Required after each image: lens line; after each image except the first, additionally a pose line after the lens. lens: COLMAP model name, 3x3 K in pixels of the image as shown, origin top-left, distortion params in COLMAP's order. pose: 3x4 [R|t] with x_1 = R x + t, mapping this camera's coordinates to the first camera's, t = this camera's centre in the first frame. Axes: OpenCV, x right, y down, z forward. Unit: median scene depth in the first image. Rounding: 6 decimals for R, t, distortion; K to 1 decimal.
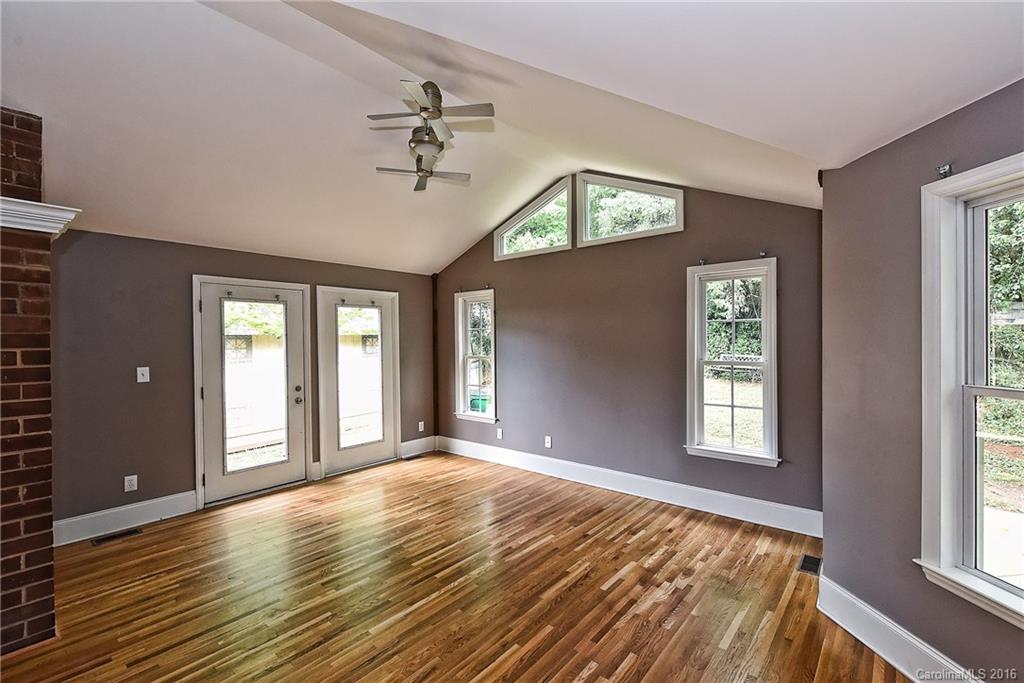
lens RADIAL K [[455.9, 0, 512.4], [0, 455.9, 341.1], [0, 0, 1]] dist [0.002714, -0.000163]
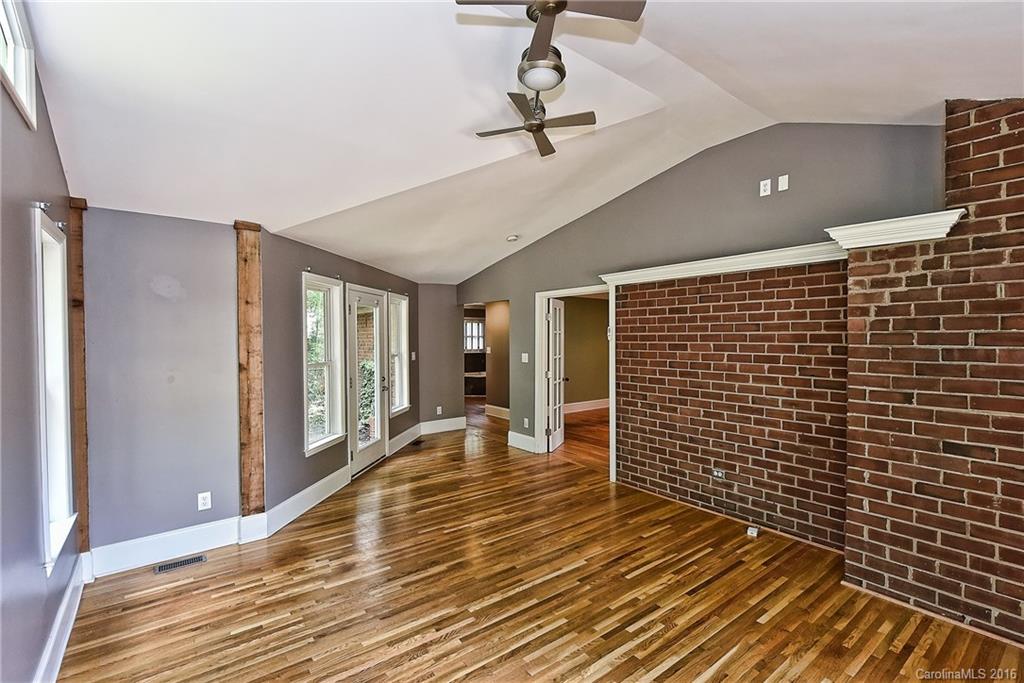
lens RADIAL K [[455.9, 0, 509.9], [0, 455.9, 341.9], [0, 0, 1]] dist [0.002714, -0.000163]
pose [[-0.977077, 0.011366, 0.212583, -0.303718], [0.015470, 0.999724, 0.017656, -0.023198], [-0.212324, 0.020540, -0.976983, 1.830803]]
